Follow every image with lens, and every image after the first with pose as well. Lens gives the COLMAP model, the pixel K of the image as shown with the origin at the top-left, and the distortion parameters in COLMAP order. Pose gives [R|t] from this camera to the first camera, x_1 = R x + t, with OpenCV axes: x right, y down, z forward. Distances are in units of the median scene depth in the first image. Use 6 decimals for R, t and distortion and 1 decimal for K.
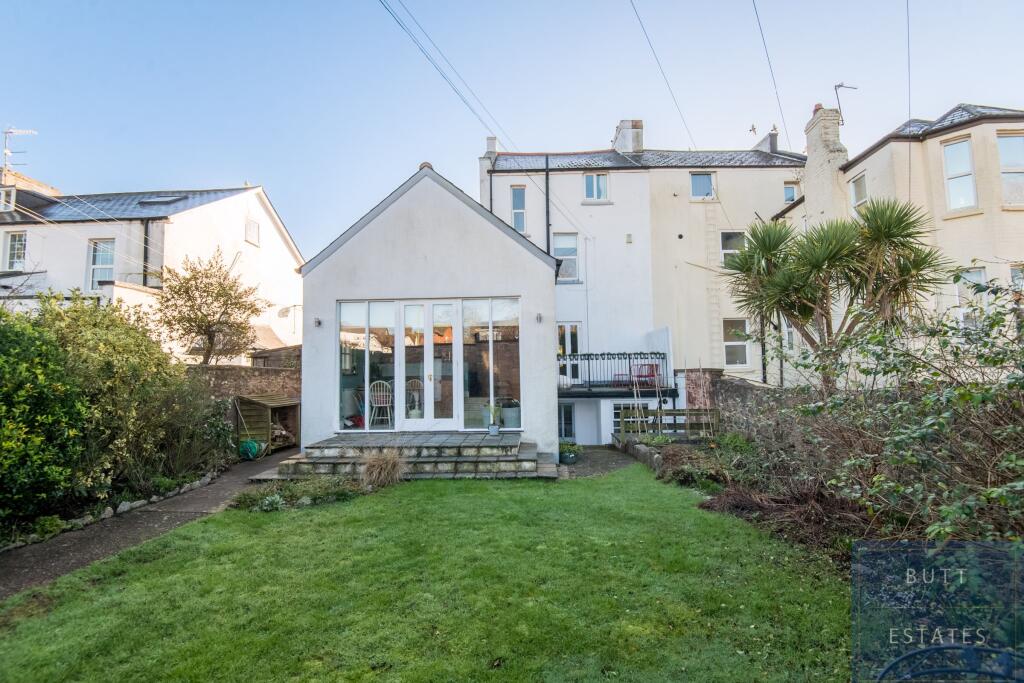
lens RADIAL K [[482.7, 0, 512.0], [0, 482.7, 341.5], [0, 0, 1]] dist [-0.000378, -0.023037]
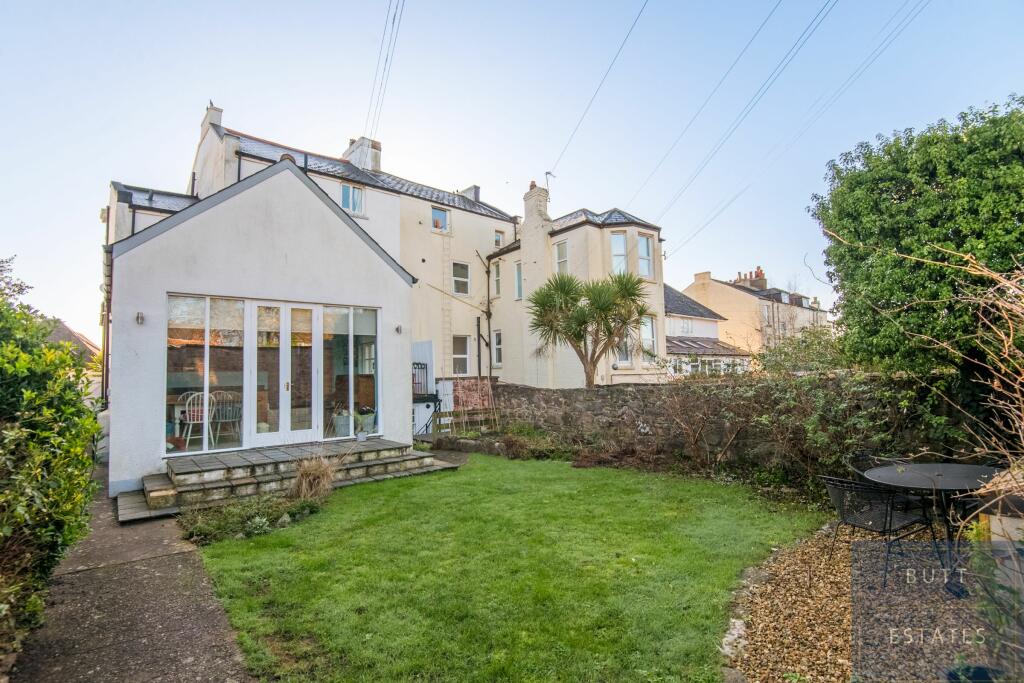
lens RADIAL K [[499.7, 0, 512.0], [0, 499.7, 341.5], [0, 0, 1]] dist [-0.003235, -0.000835]
pose [[0.735747, 0.043385, 0.675865, -0.493235], [-0.029680, 0.999053, -0.031822, 0.005277], [-0.676606, 0.003353, 0.736338, -0.001867]]
